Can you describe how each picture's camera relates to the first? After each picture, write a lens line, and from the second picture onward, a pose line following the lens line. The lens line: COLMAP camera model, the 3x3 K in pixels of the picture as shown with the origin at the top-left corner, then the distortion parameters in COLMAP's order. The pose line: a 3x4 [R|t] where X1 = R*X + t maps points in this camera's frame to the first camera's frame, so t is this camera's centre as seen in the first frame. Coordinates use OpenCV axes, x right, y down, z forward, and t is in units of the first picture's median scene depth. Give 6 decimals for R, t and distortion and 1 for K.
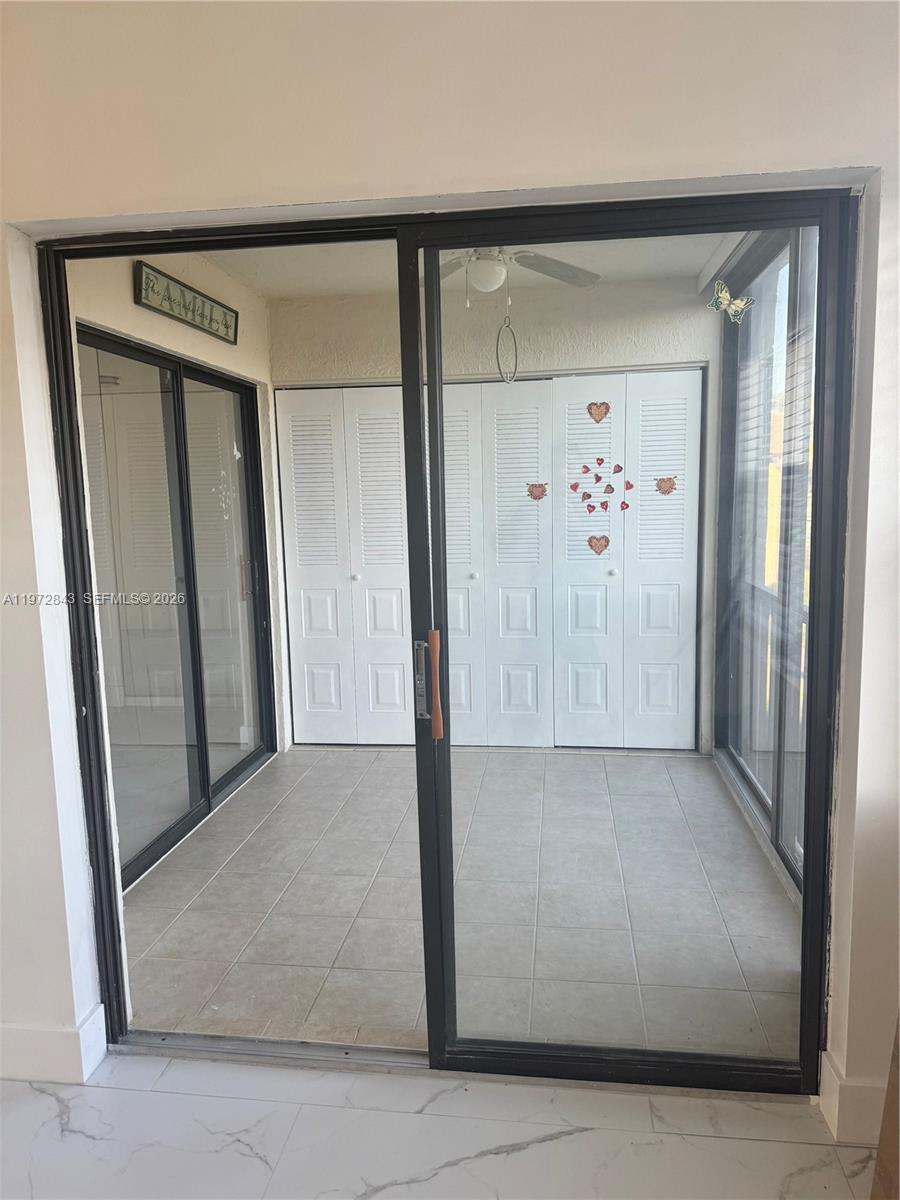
lens RADIAL K [[850.4, 0, 447.7], [0, 850.4, 608.6], [0, 0, 1]] dist [0.050025, -0.007845]
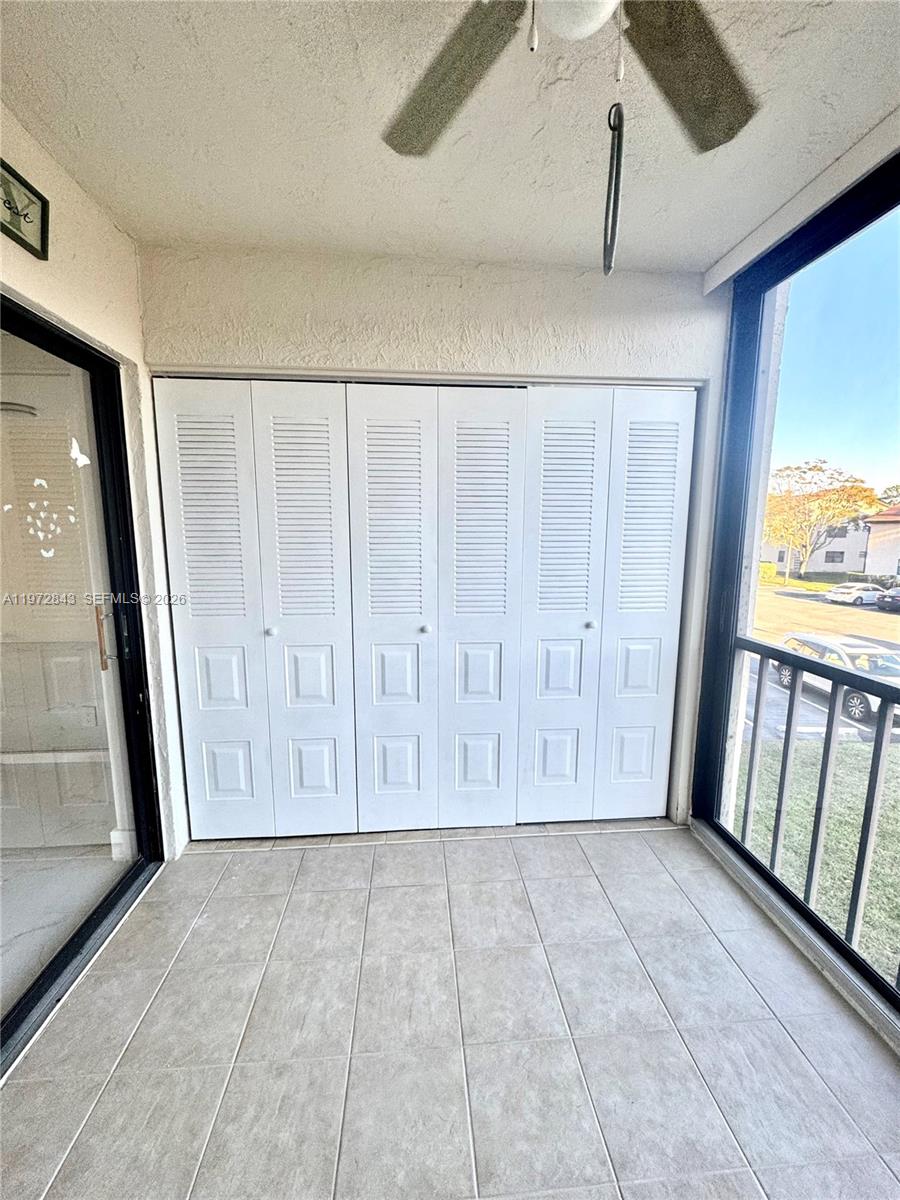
lens RADIAL K [[483.2, 0, 452.1], [0, 483.2, 600.3], [0, 0, 1]] dist [-0.009492, -0.000121]
pose [[0.976464, -0.003479, 0.215655, -0.043379], [0.001788, 0.999966, 0.008034, -0.070139], [-0.215675, -0.007460, 0.976437, 0.555677]]
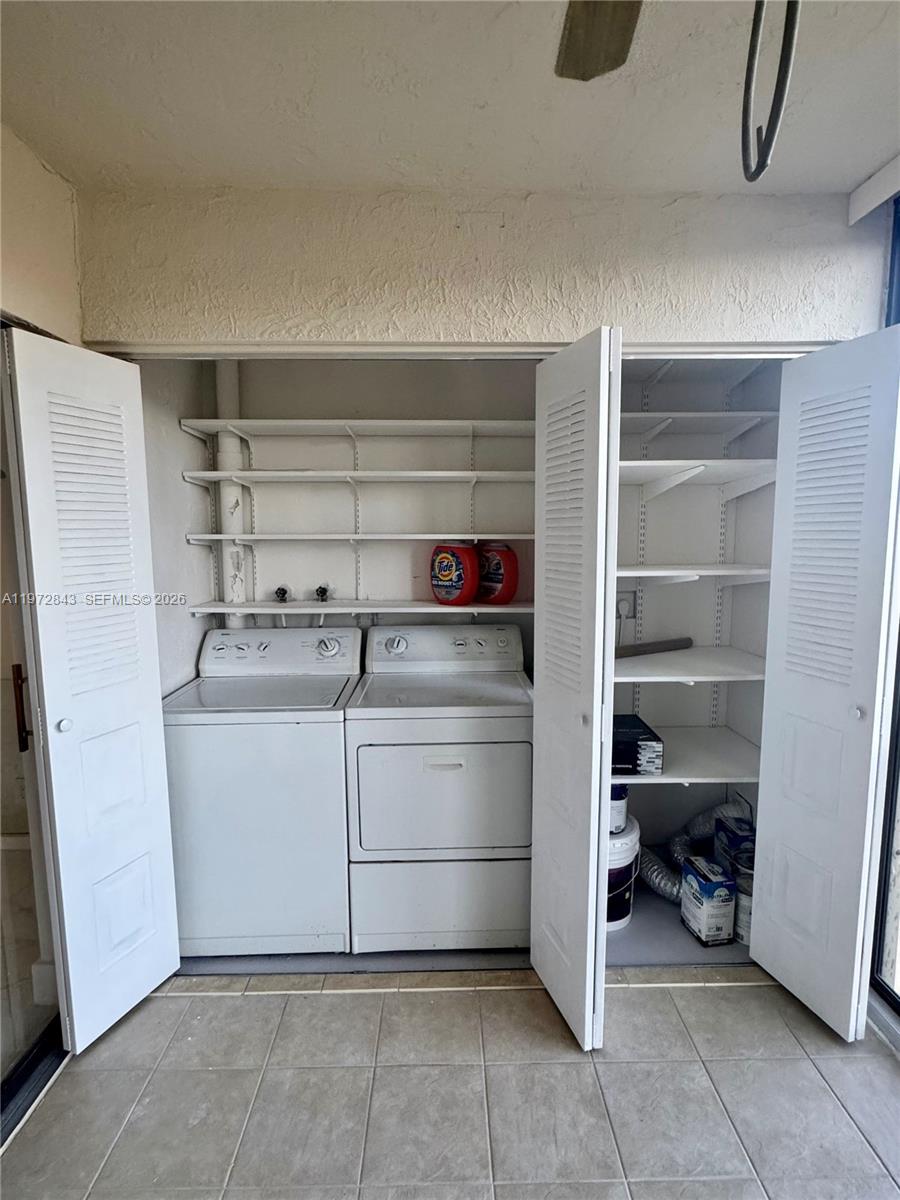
lens RADIAL K [[592.8, 0, 450.3], [0, 592.8, 597.1], [0, 0, 1]] dist [-0.009033, -0.000983]
pose [[0.988868, 0.002836, 0.148770, -0.032654], [0.000921, 0.999682, -0.025181, -0.095614], [-0.148794, 0.025038, 0.988551, 0.605948]]
